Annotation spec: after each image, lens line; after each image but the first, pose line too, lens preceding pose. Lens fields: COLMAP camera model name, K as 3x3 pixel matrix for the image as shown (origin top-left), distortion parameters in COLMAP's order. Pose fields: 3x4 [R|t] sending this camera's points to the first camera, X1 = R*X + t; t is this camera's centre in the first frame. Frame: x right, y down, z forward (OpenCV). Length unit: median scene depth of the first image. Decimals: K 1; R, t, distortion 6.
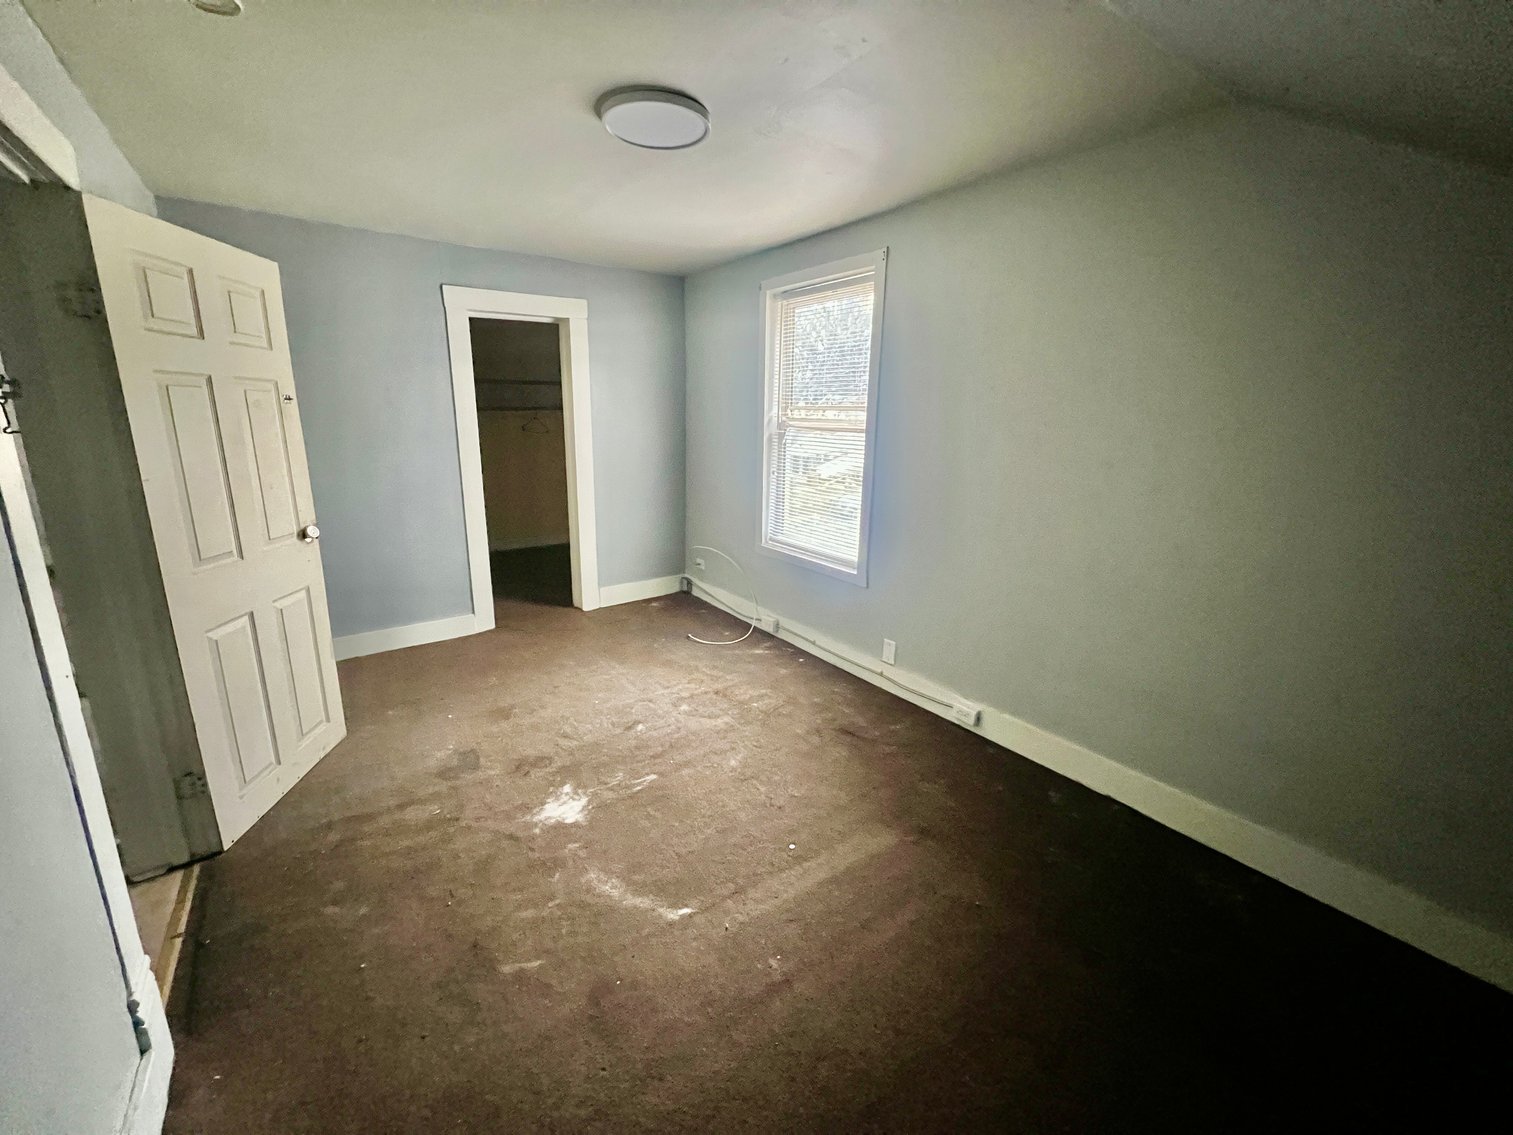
lens RADIAL K [[611.5, 0, 757.6], [0, 611.5, 567.6], [0, 0, 1]] dist [0.000810, 0.000027]
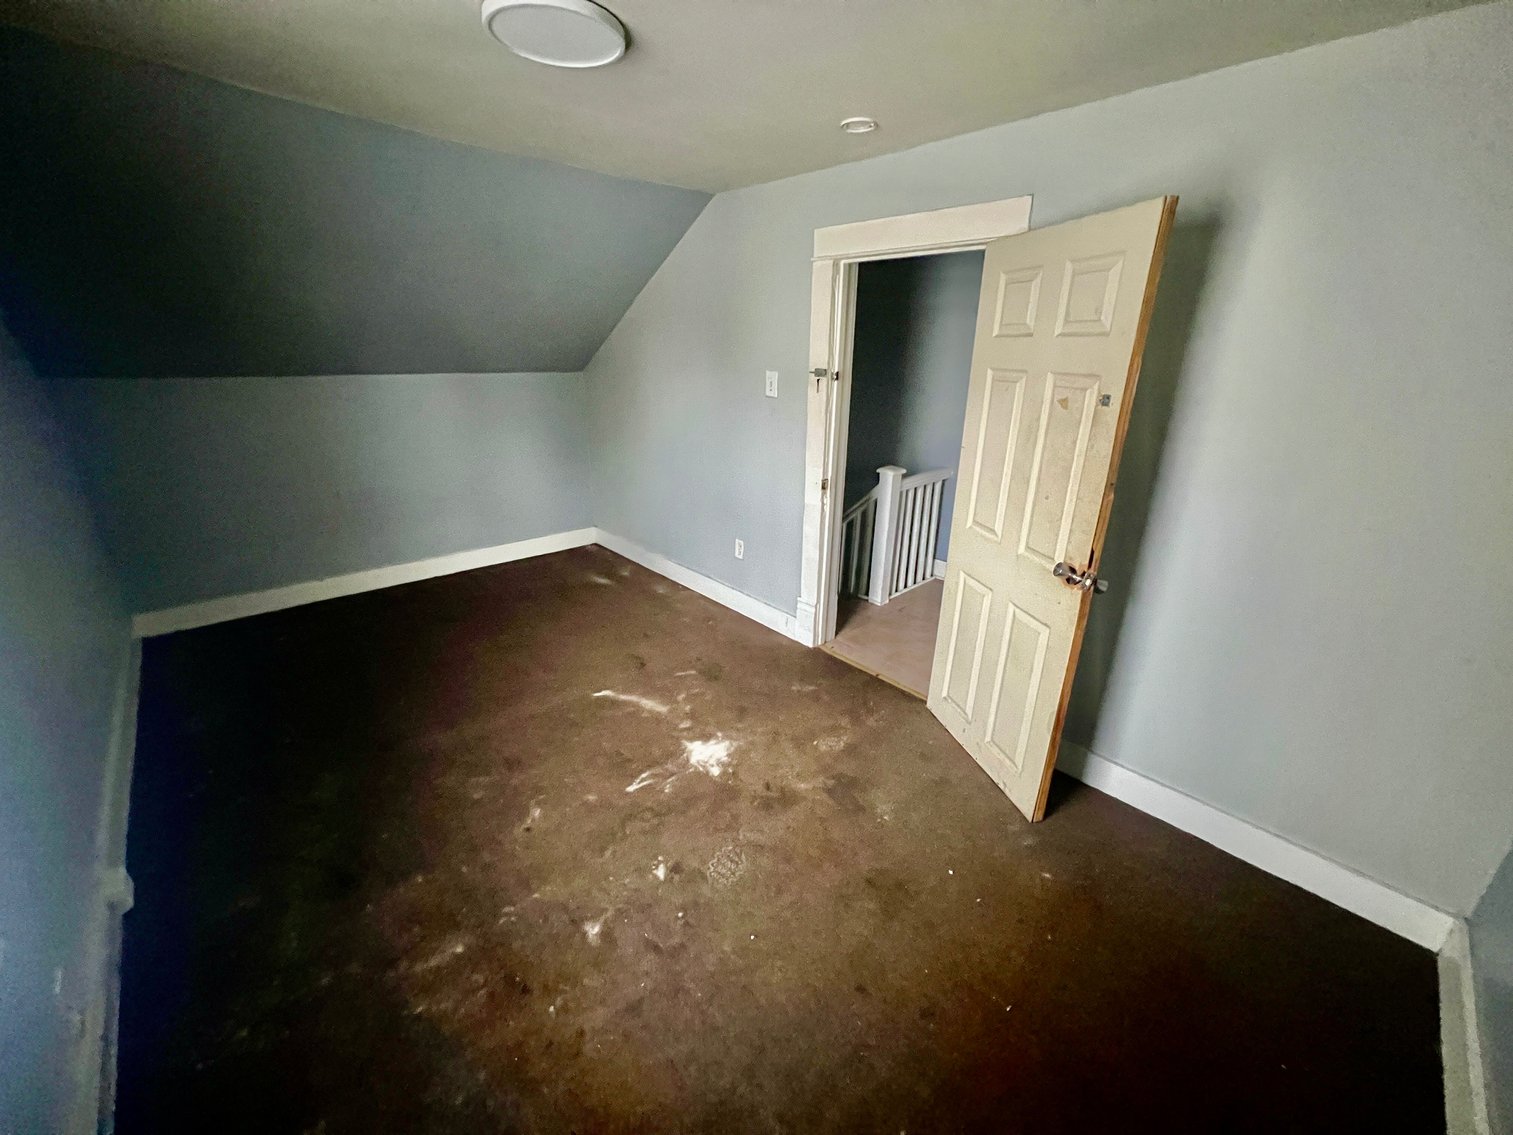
lens RADIAL K [[611.5, 0, 762.5], [0, 611.5, 563.1], [0, 0, 1]] dist [0.000810, 0.000027]
pose [[-0.991504, -0.001556, -0.130068, -0.268749], [-0.074854, 0.824598, 0.560745, -0.521142], [0.106381, 0.565717, -0.817709, 1.719835]]
